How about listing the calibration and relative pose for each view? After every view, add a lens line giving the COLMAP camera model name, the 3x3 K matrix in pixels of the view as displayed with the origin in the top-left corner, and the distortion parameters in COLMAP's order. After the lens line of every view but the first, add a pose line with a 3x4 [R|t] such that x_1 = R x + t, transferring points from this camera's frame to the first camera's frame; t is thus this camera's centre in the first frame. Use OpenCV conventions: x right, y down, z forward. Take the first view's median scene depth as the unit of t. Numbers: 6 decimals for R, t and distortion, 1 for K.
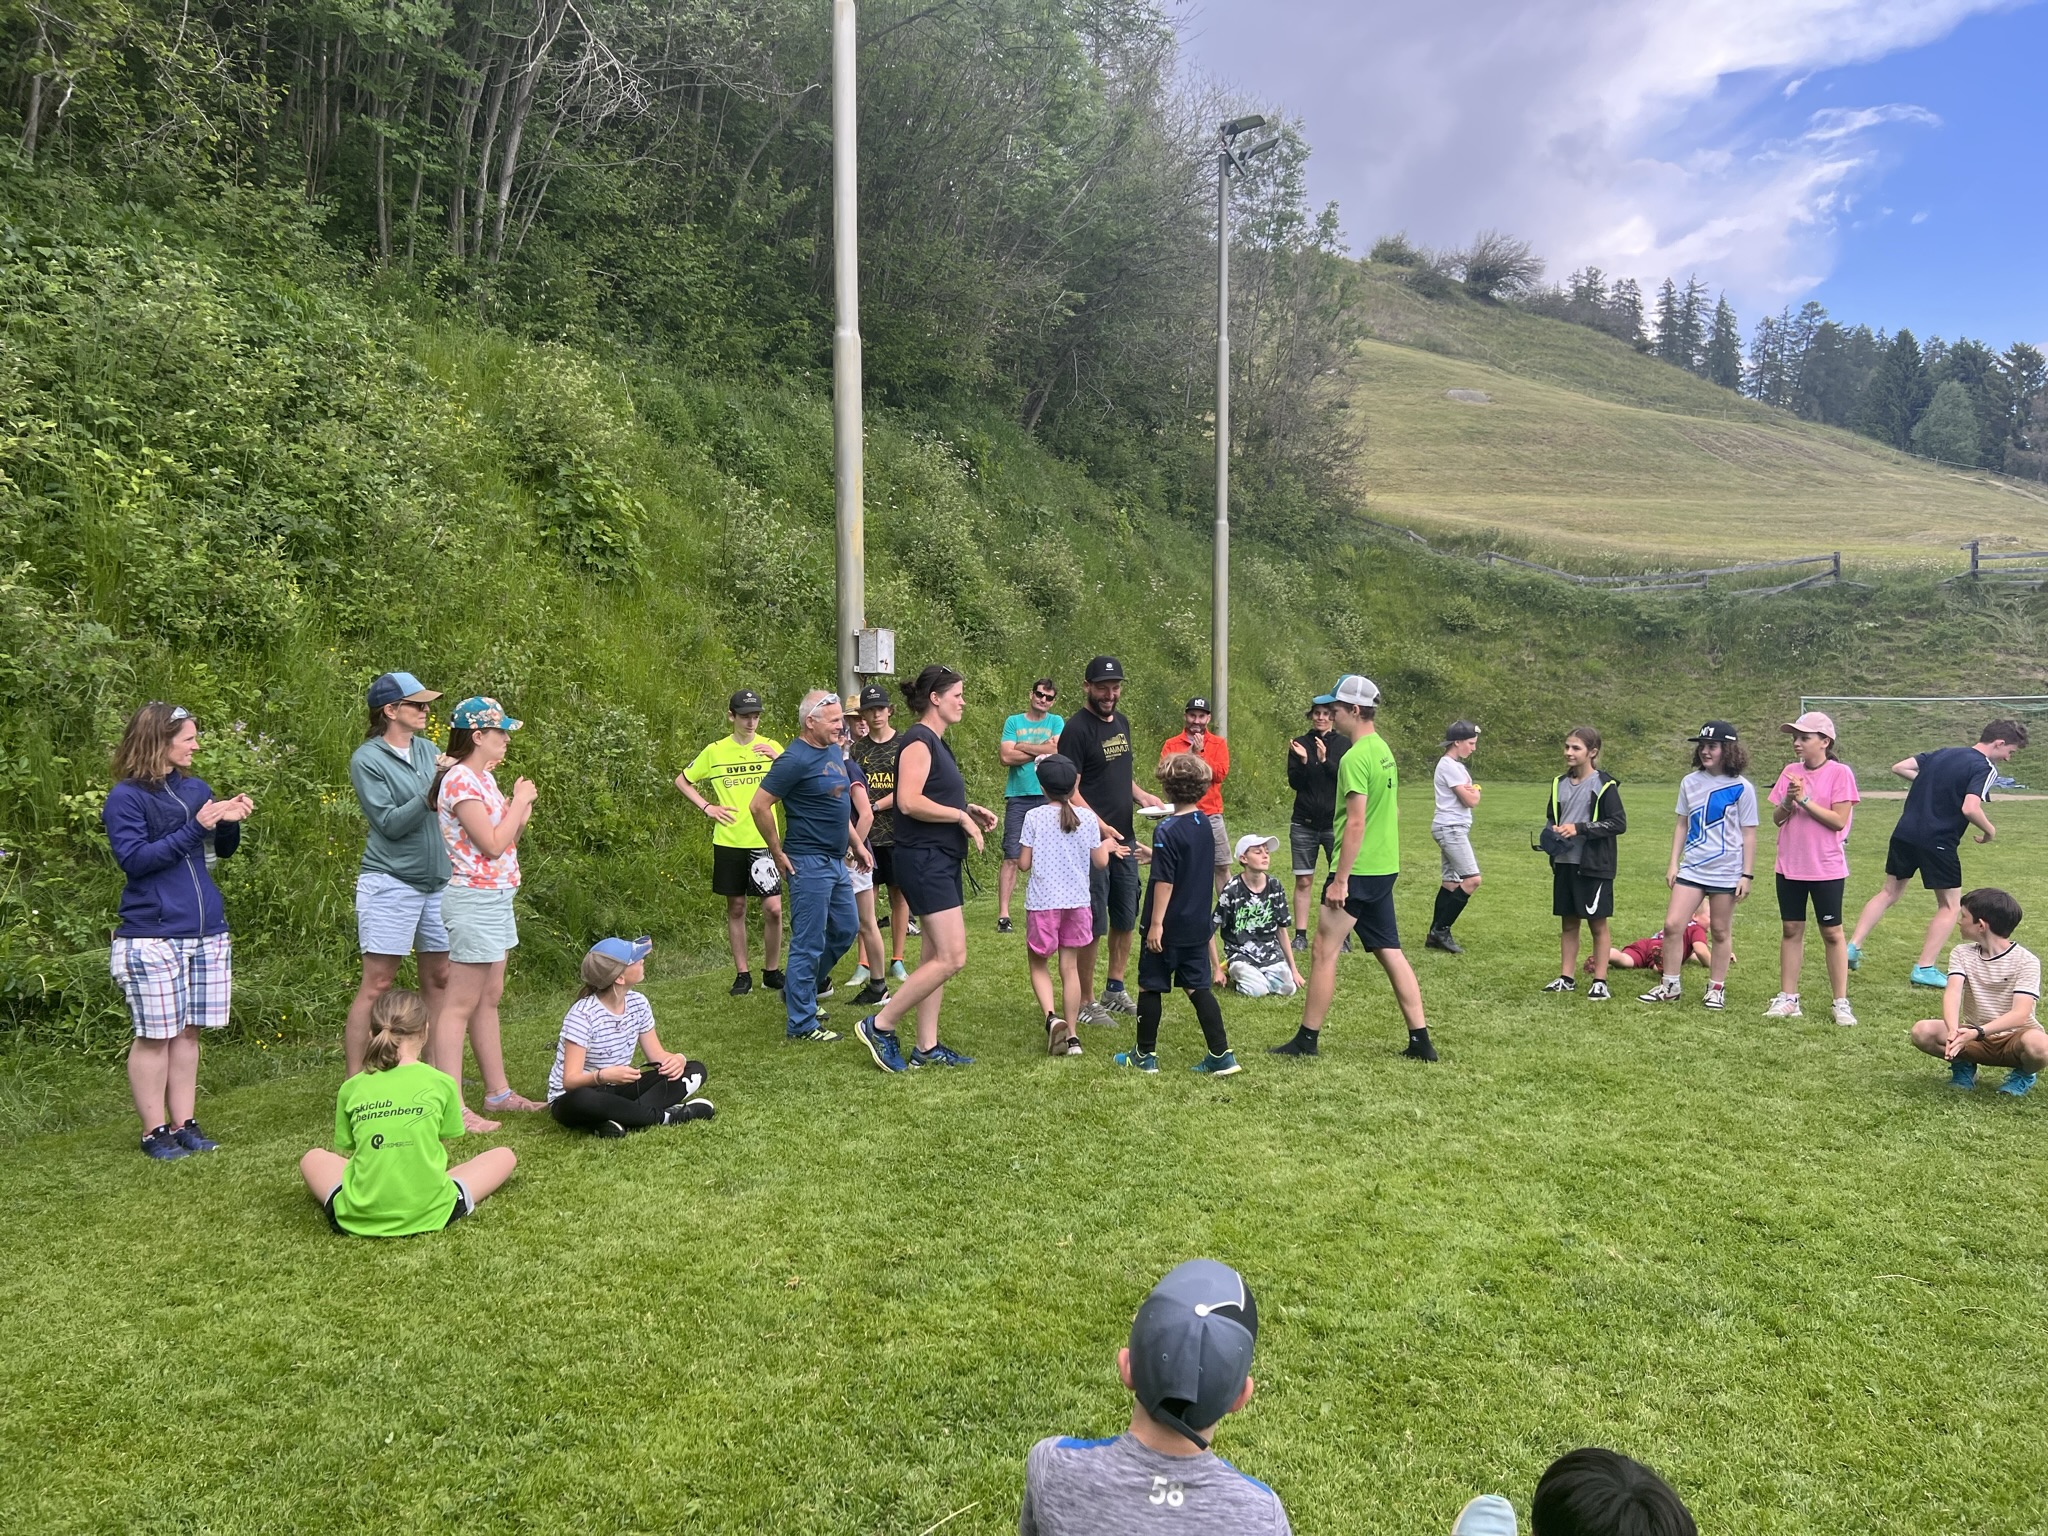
lens RADIAL K [[1534.9, 0, 1017.9], [0, 1534.9, 769.1], [0, 0, 1]] dist [0.061391, -0.066337]
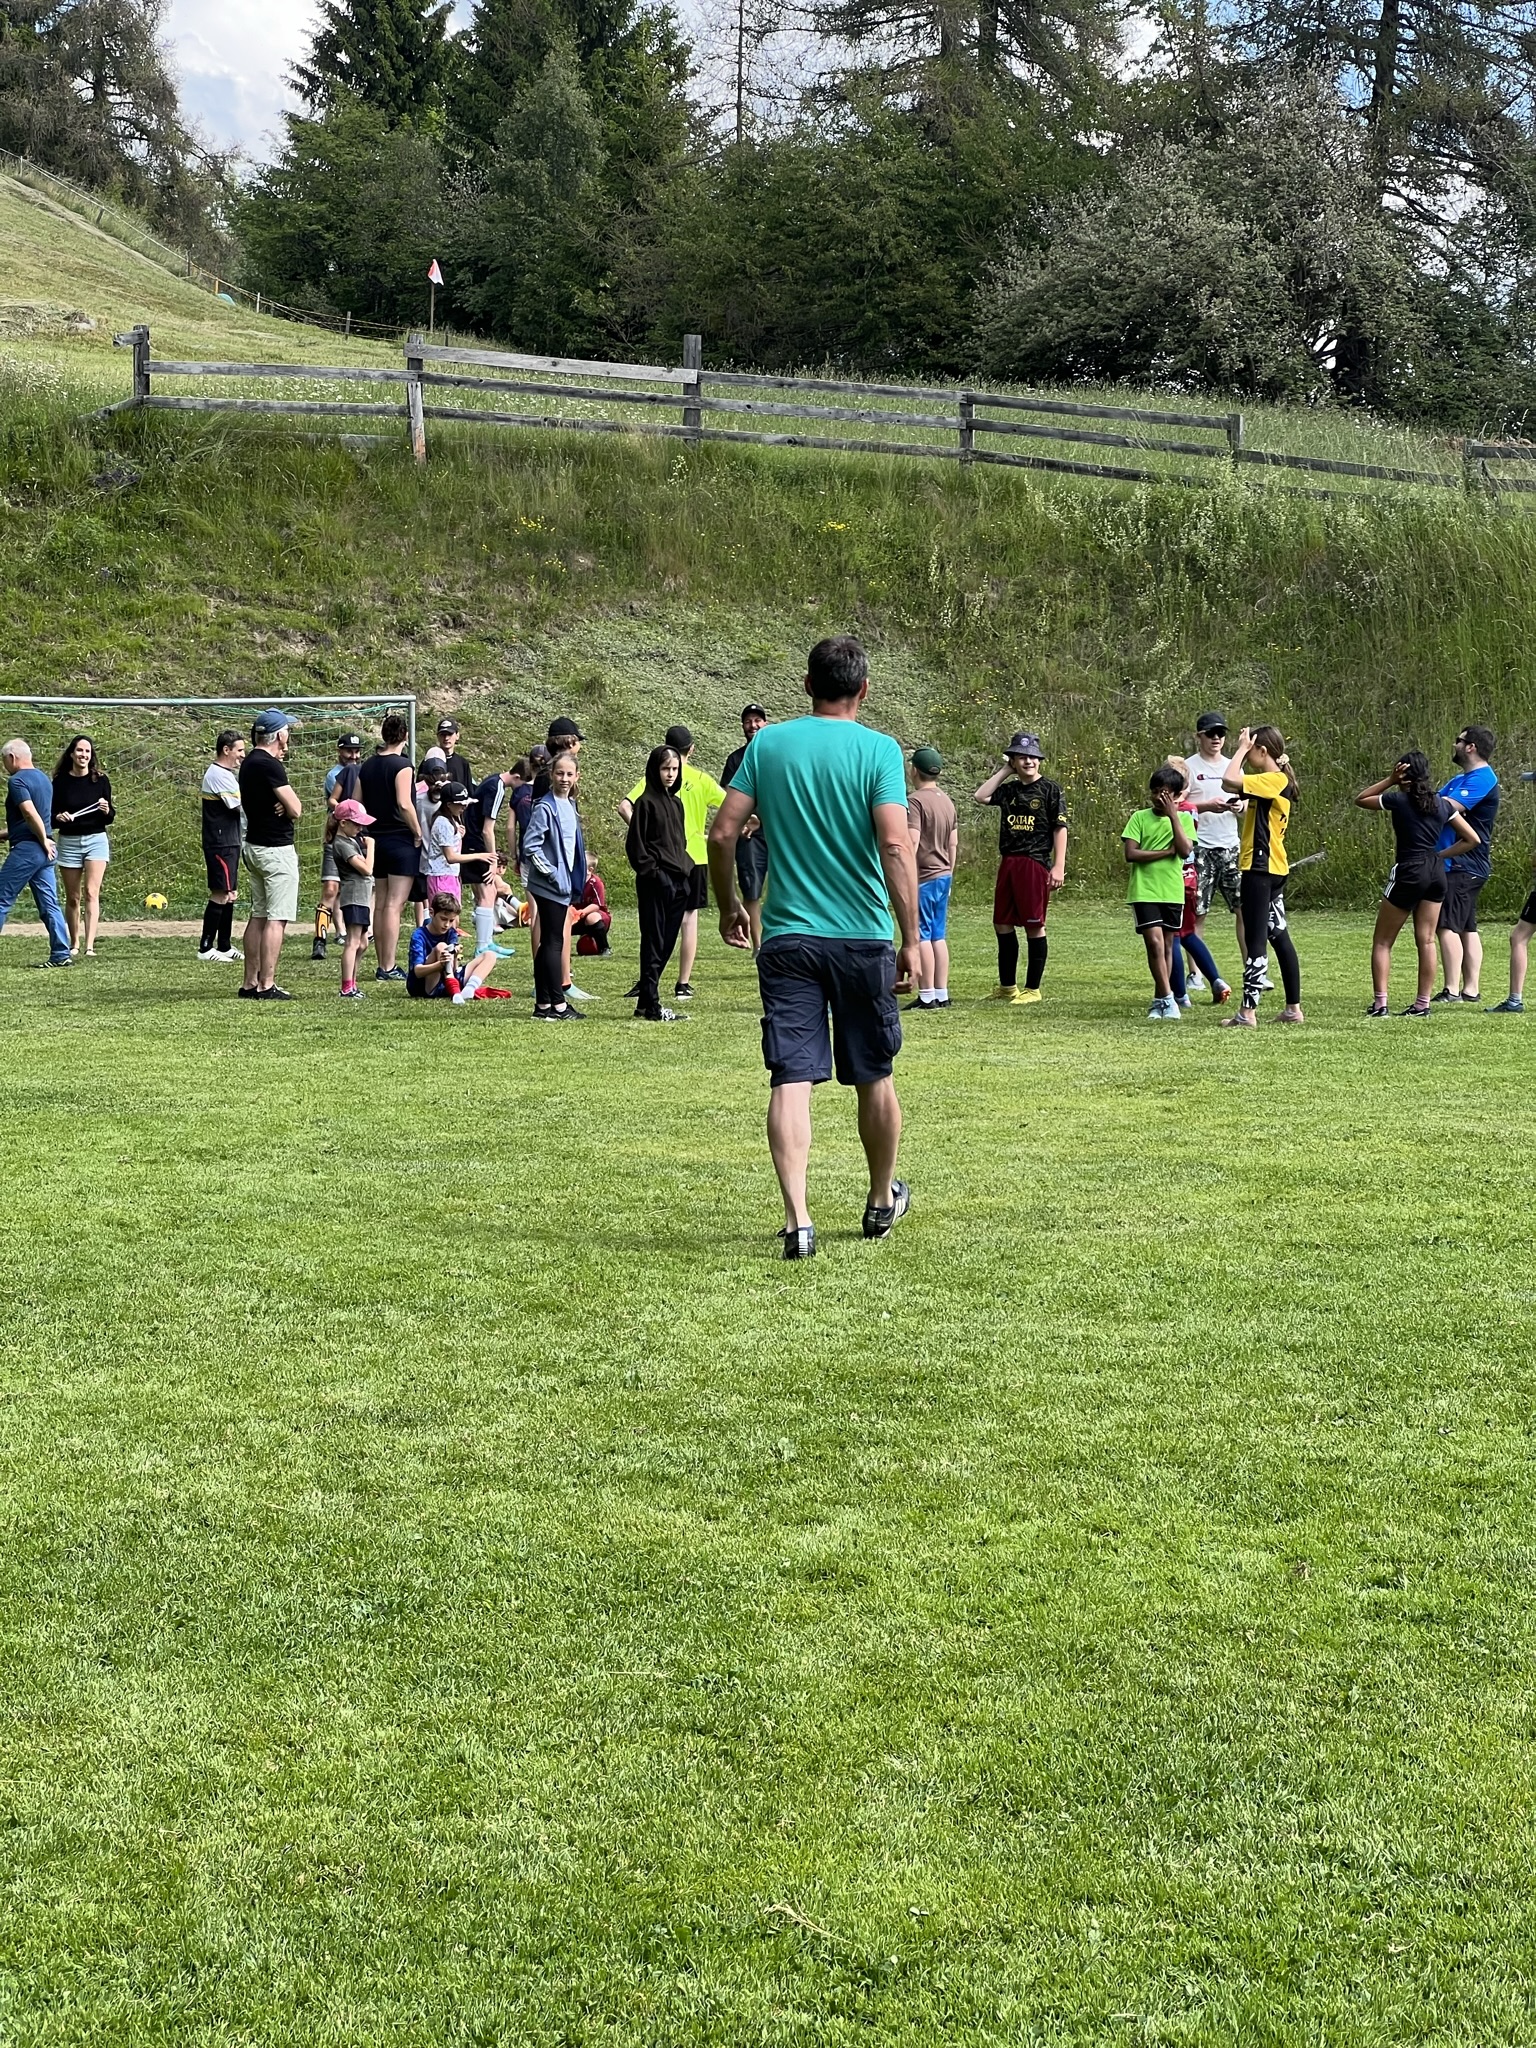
lens RADIAL K [[4581.9, 0, 769.9], [0, 4581.9, 989.6], [0, 0, 1]] dist [0.168308, 0.000000]
pose [[0.721297, -0.034137, 0.691784, -0.251789], [0.021492, 0.999407, 0.026907, 0.005728], [-0.692292, -0.004540, 0.721603, -0.040456]]
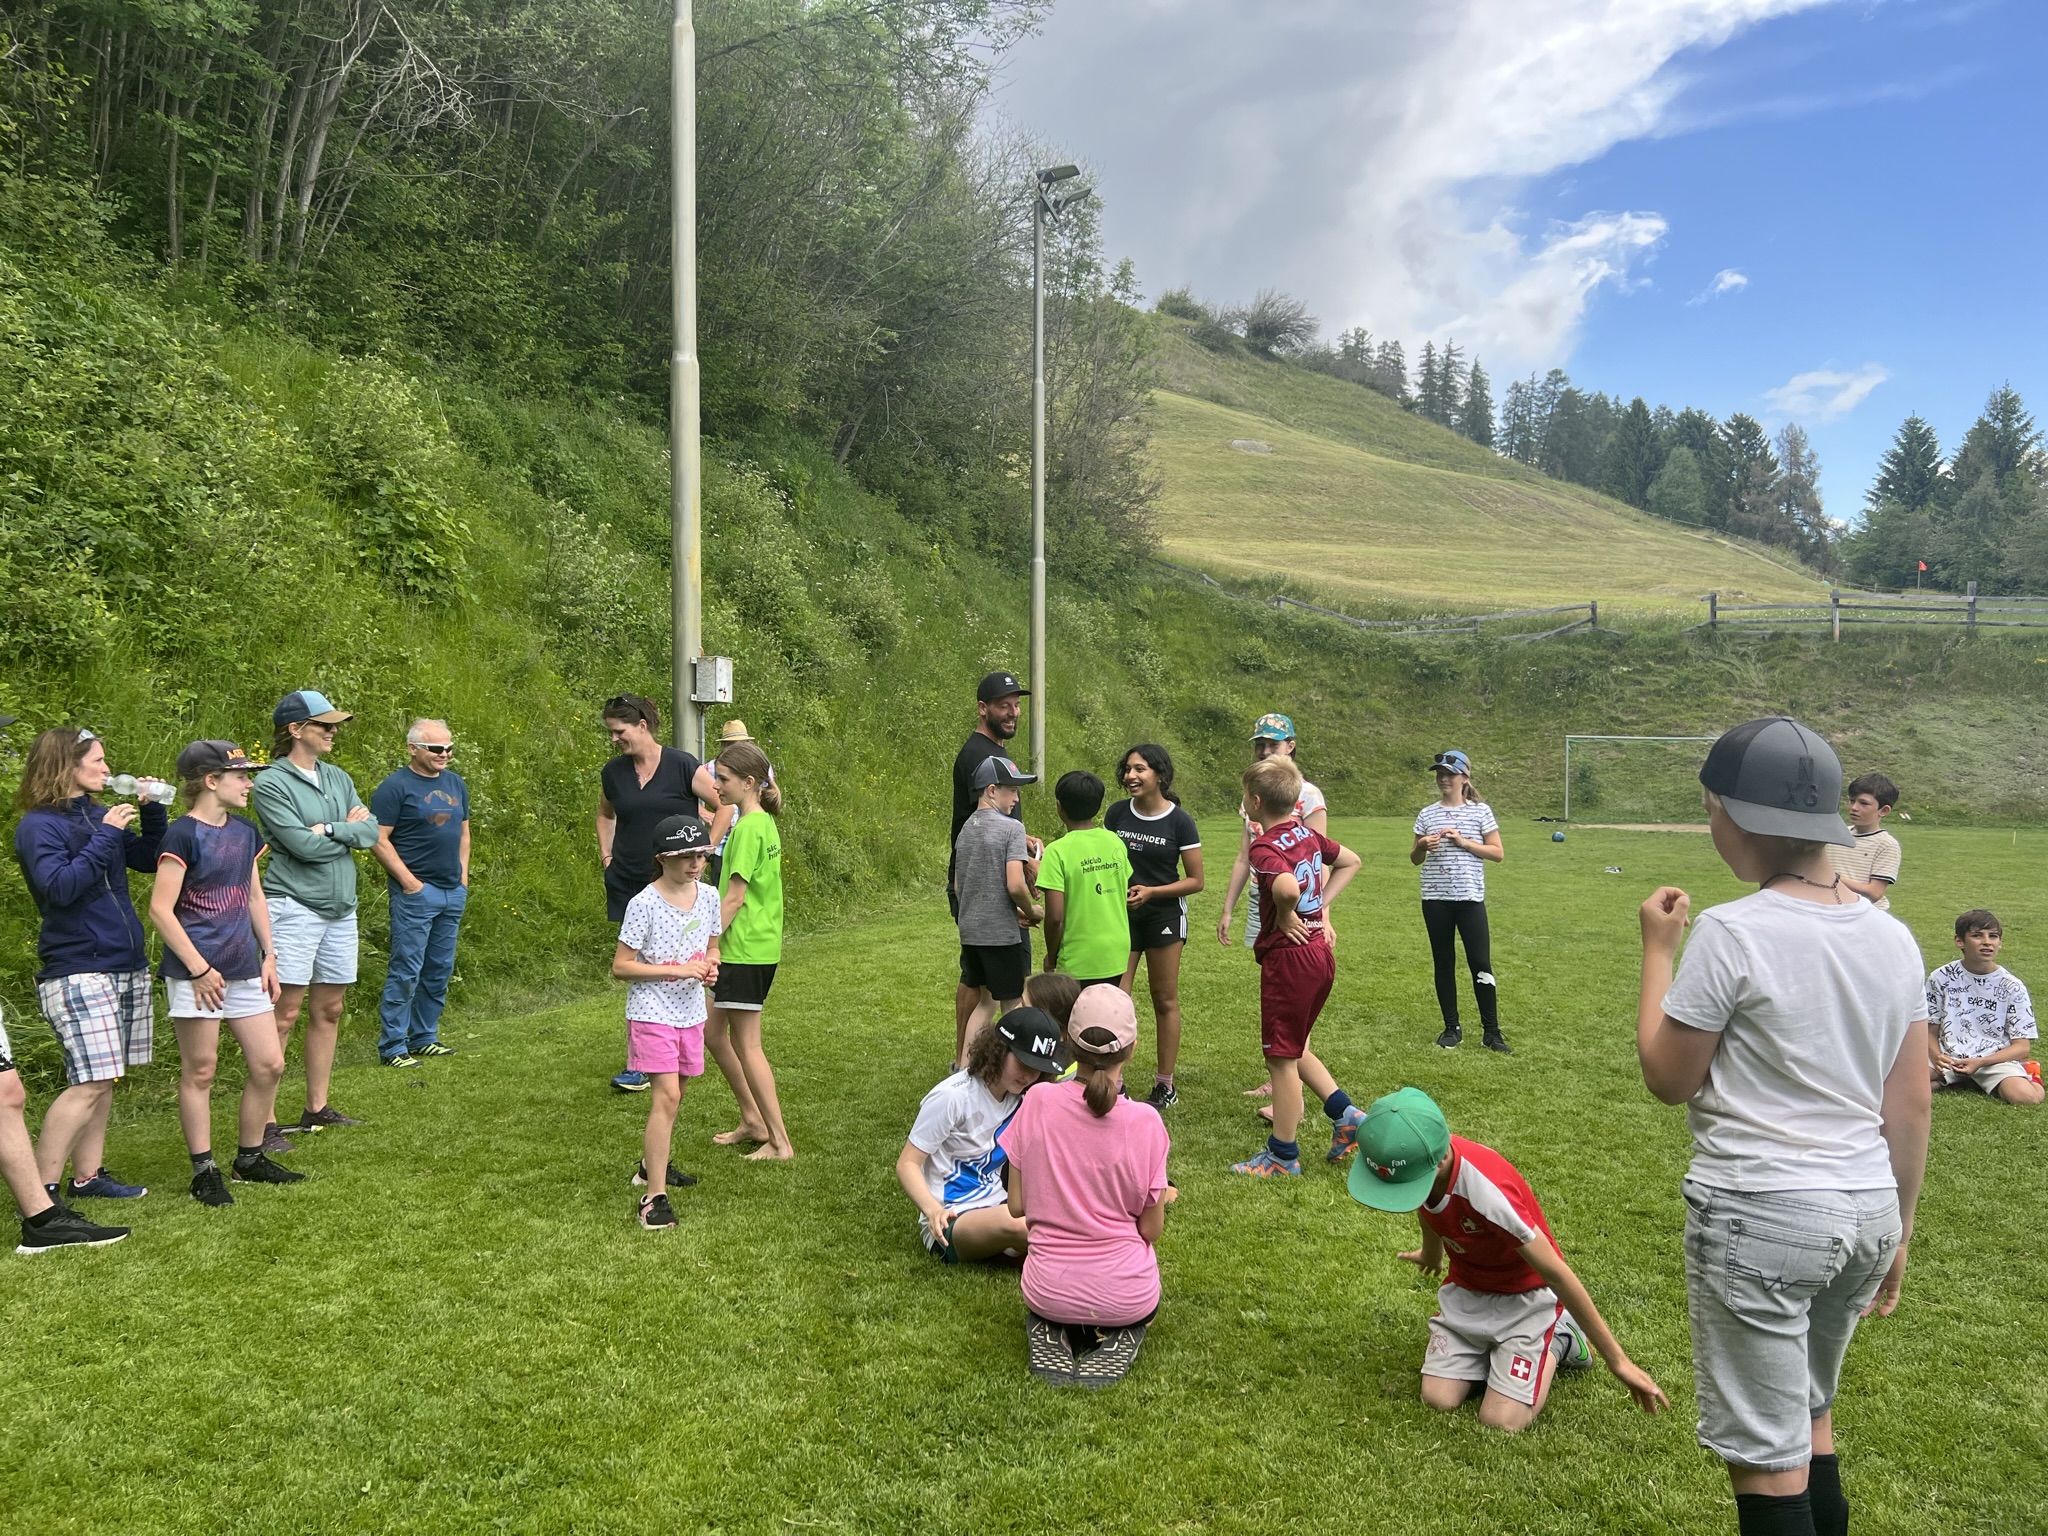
lens RADIAL K [[1534.9, 0, 1018.7], [0, 1534.9, 768.5], [0, 0, 1]] dist [0.061391, -0.066337]
pose [[0.990545, 0.003602, 0.137142, -0.023397], [-0.000357, 0.999720, -0.023676, 0.002090], [-0.137189, 0.023404, 0.990268, -0.001588]]
